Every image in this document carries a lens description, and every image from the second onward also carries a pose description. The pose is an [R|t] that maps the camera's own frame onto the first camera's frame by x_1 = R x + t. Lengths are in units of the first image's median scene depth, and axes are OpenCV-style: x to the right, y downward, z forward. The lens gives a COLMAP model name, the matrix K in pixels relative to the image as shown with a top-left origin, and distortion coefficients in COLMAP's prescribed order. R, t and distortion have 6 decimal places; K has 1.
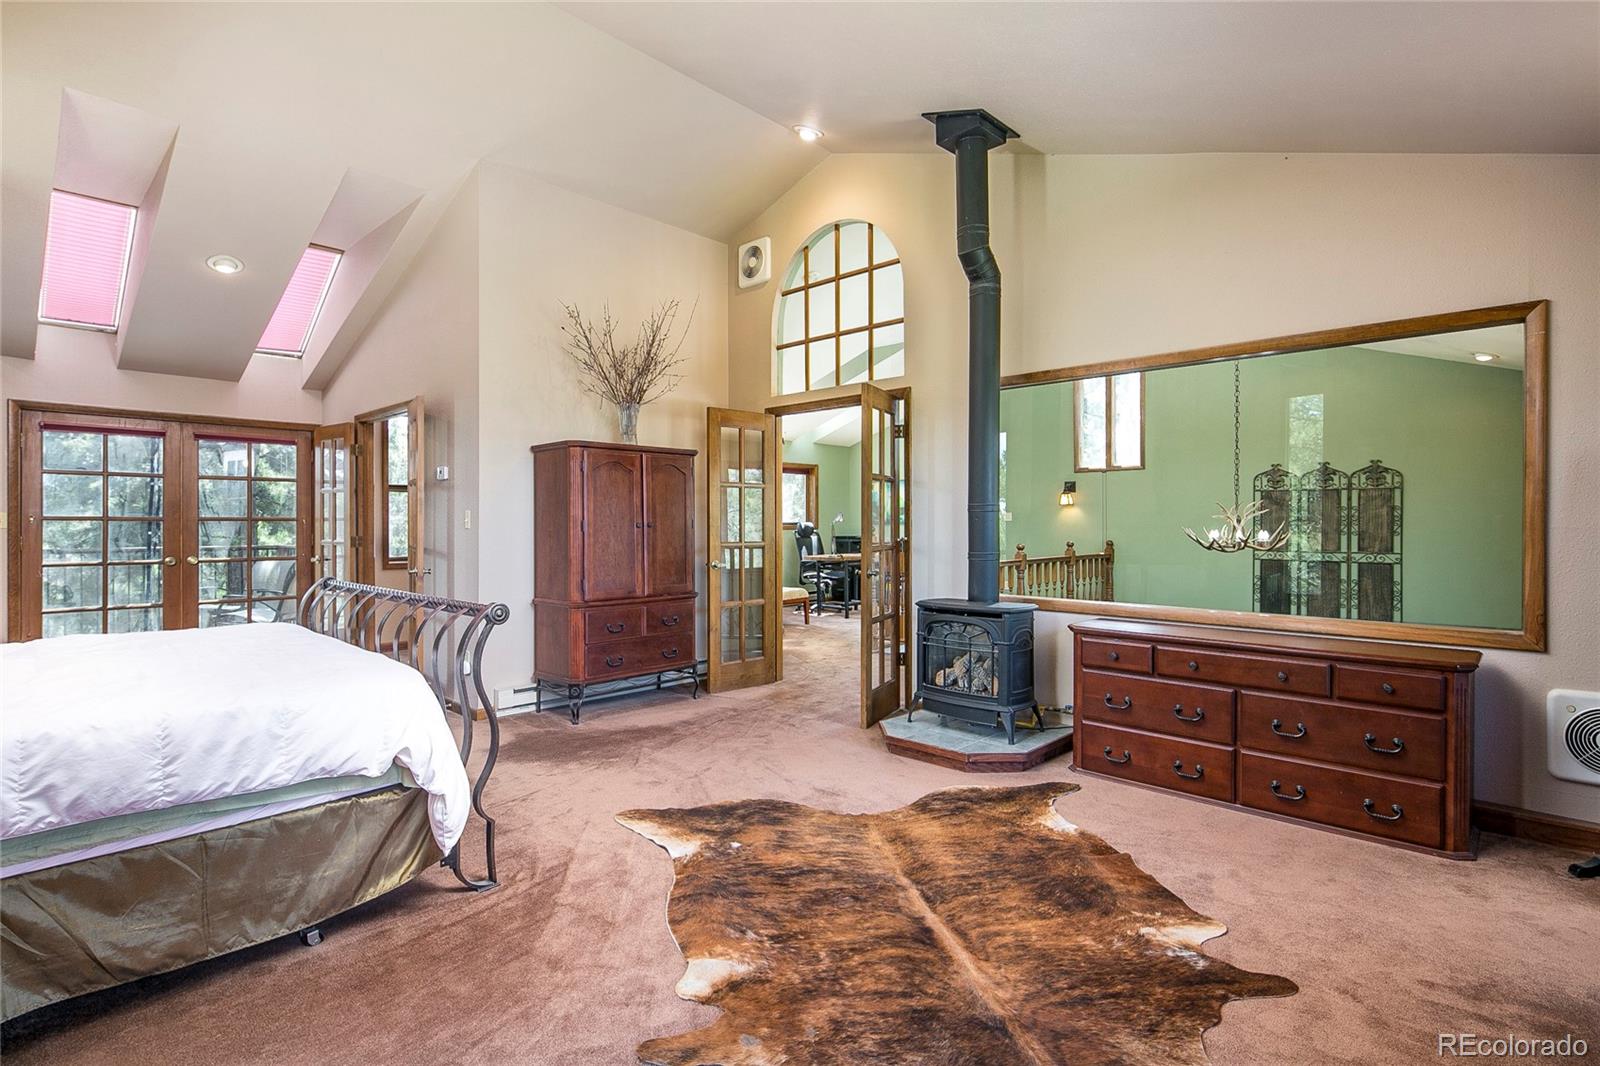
lens RADIAL K [[769.5, 0, 790.9], [0, 769.5, 526.4], [0, 0, 1]] dist [0.003871, -0.002122]
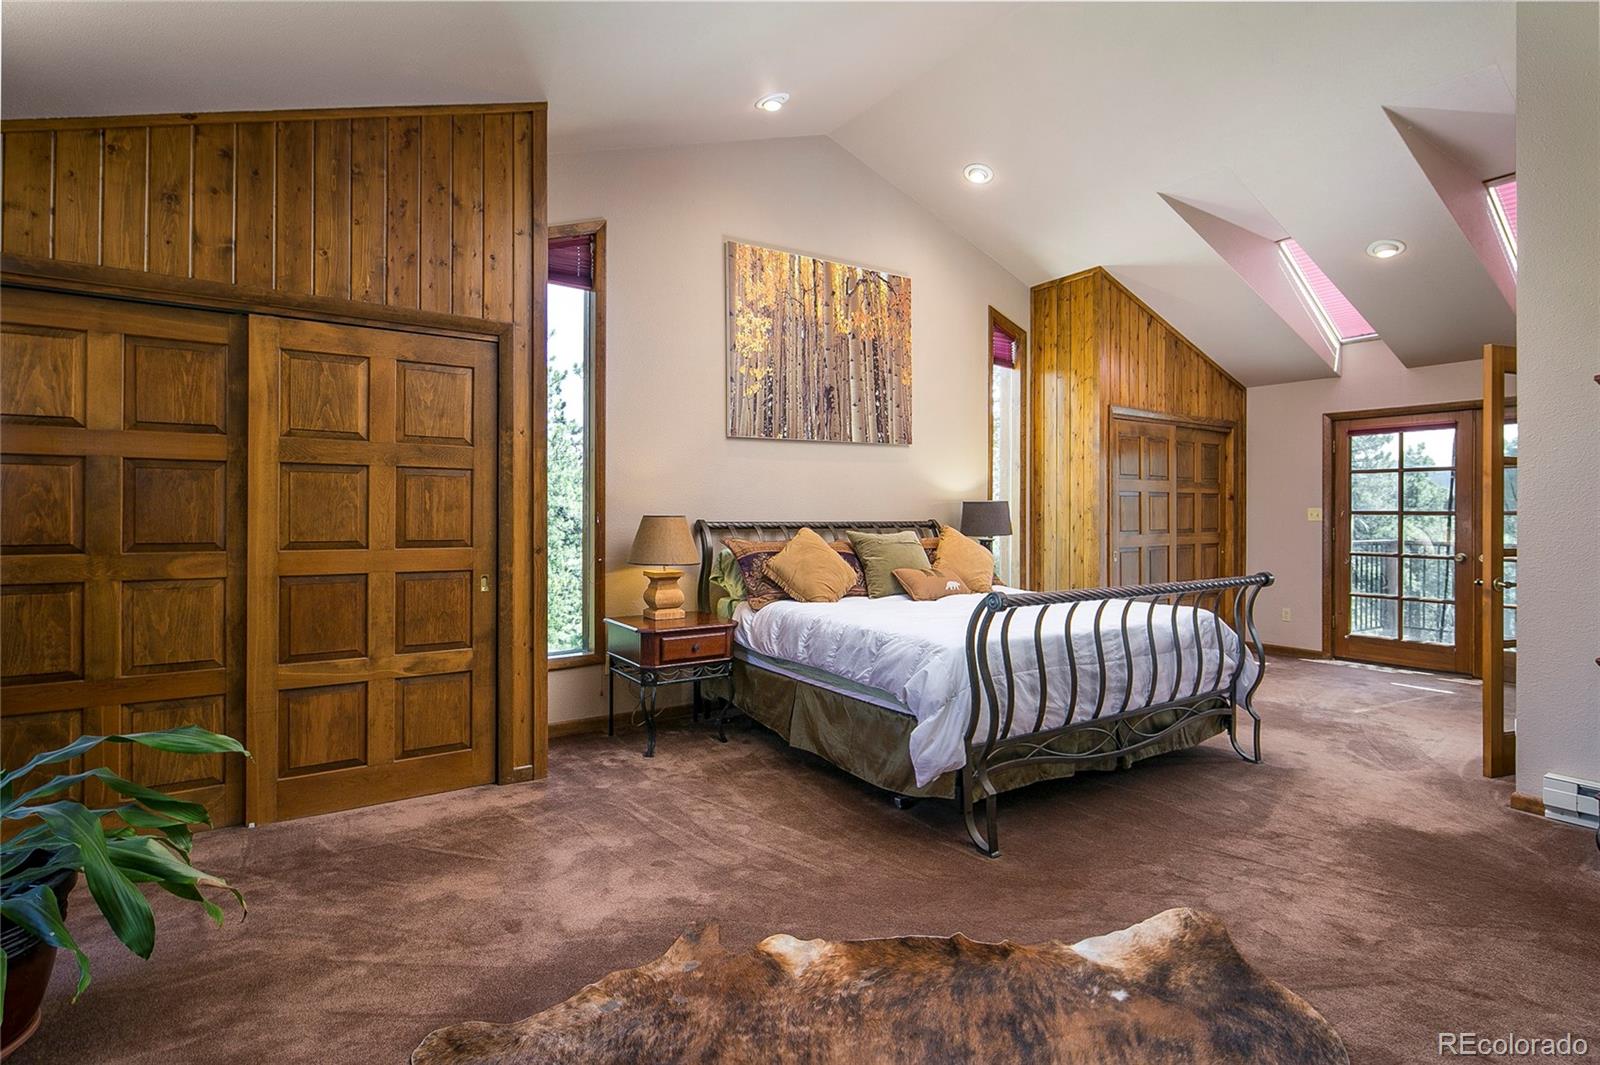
lens RADIAL K [[769.5, 0, 797.7], [0, 769.5, 519.6], [0, 0, 1]] dist [0.003871, -0.002122]
pose [[-0.208564, 0.005612, -0.977993, 0.590852], [-0.008325, 0.999937, 0.007514, -0.003794], [0.977973, 0.009709, -0.208504, 0.795657]]
